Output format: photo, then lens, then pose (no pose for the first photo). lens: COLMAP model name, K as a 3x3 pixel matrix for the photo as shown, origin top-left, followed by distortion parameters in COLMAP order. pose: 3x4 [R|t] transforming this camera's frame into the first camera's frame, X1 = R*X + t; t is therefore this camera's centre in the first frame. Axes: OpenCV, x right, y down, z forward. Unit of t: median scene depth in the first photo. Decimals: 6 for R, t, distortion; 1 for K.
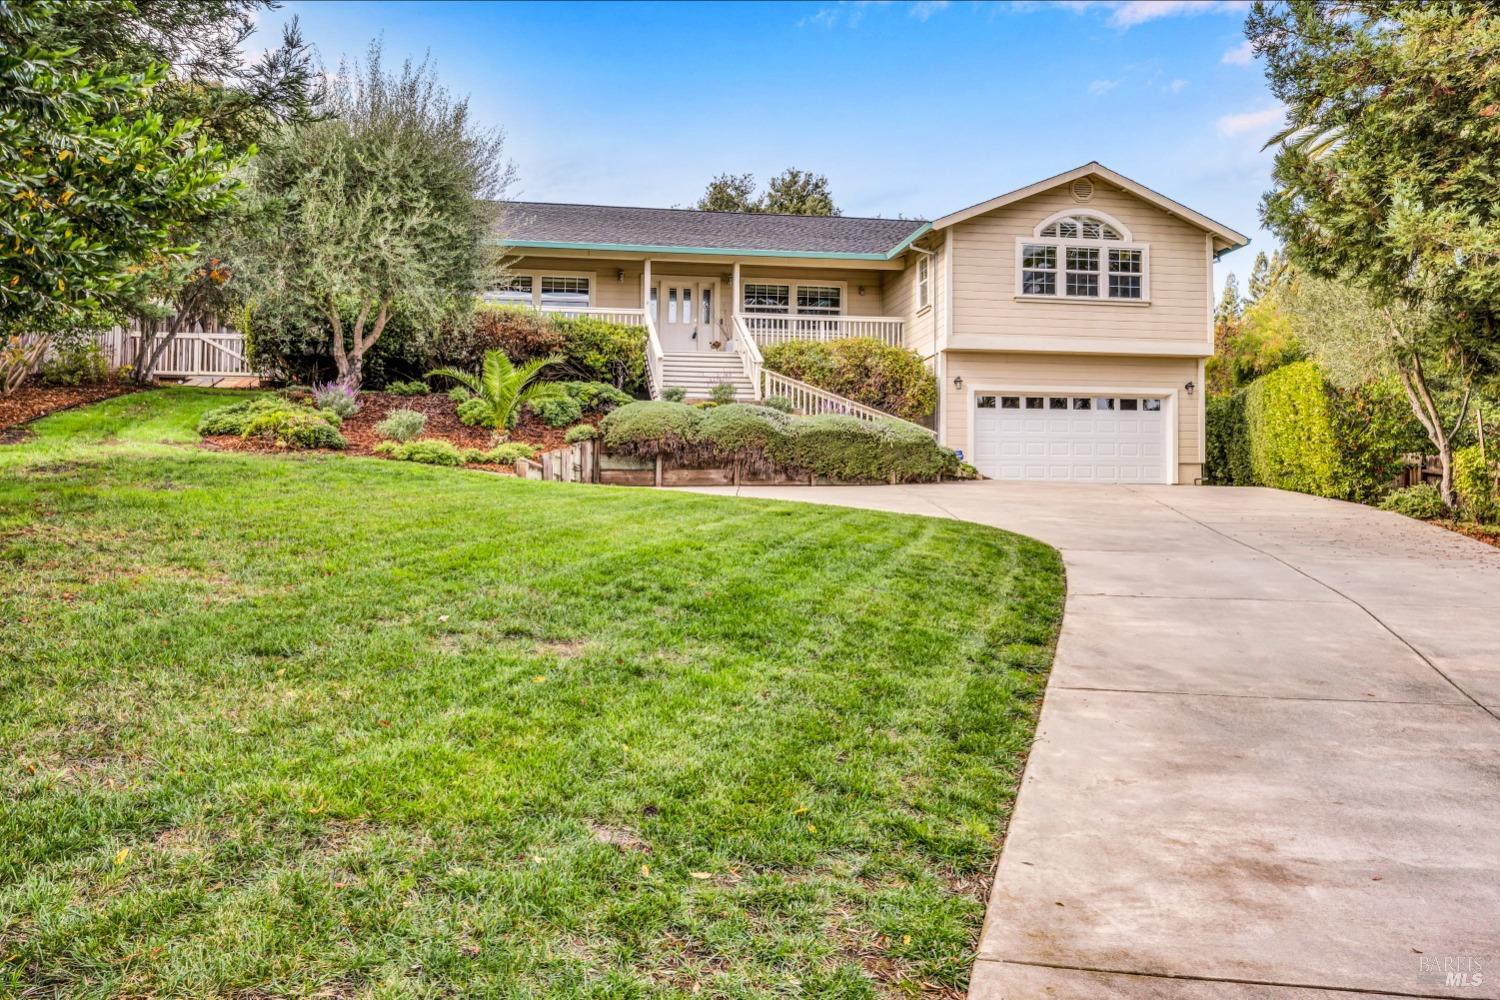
lens RADIAL K [[1492.6, 0, 750.0], [0, 1492.6, 500.0], [0, 0, 1]] dist [0.004435, 0.016014]
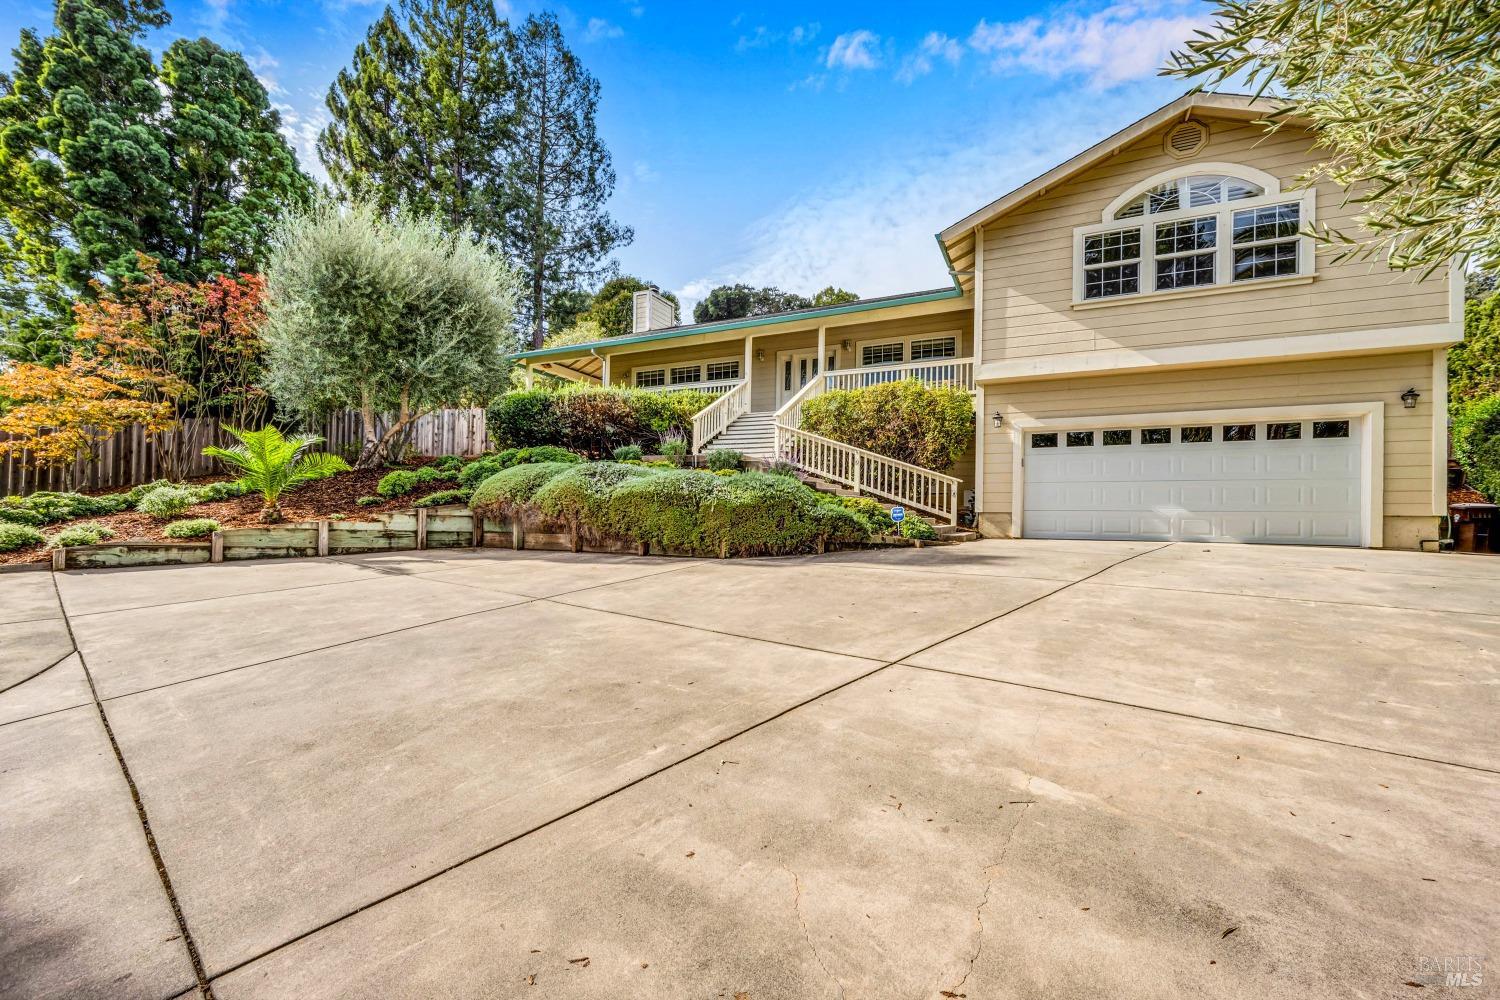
lens RADIAL K [[617.8, 0, 795.9], [0, 617.8, 507.6], [0, 0, 1]] dist [0.001656, 0.000100]
pose [[0.757929, 0.011686, -0.652232, 0.288414], [0.003903, 0.999740, 0.022448, -0.037947], [0.652325, -0.019559, 0.757687, 0.671536]]
